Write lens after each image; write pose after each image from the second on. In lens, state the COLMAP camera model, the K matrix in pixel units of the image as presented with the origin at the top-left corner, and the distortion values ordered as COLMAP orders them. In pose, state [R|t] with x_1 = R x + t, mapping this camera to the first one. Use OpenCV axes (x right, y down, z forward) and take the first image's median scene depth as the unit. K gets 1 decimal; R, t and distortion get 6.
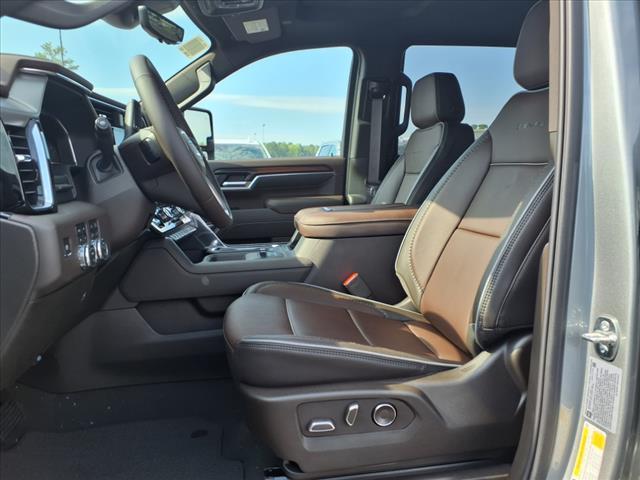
lens RADIAL K [[493.8, 0, 320.0], [0, 493.8, 240.0], [0, 0, 1]] dist [0.044896, -0.077064]
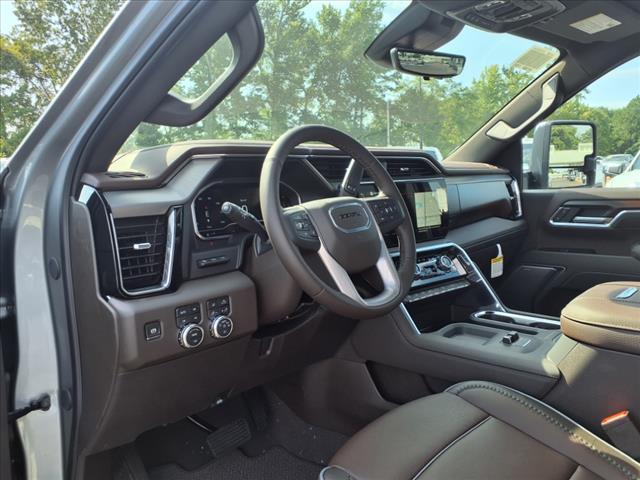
lens RADIAL K [[490.8, 0, 320.0], [0, 490.8, 240.0], [0, 0, 1]] dist [0.070259, -0.134692]
pose [[0.640779, 0.101114, -0.761038, 0.300167], [-0.096689, 0.994025, 0.050659, -0.154875], [0.761613, 0.041123, 0.646726, 0.323584]]
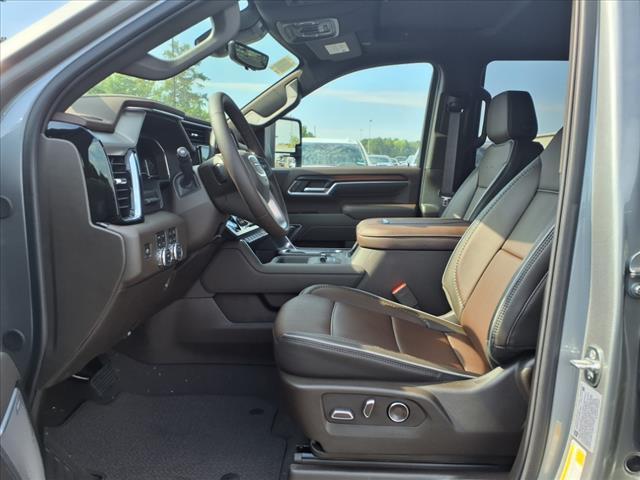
lens RADIAL K [[490.8, 0, 320.0], [0, 490.8, 240.0], [0, 0, 1]] dist [0.070259, -0.134692]
pose [[0.979371, 0.060918, -0.192671, 0.101823], [-0.059922, 0.998142, 0.011001, -0.030744], [0.192984, 0.000771, 0.981202, -0.103146]]
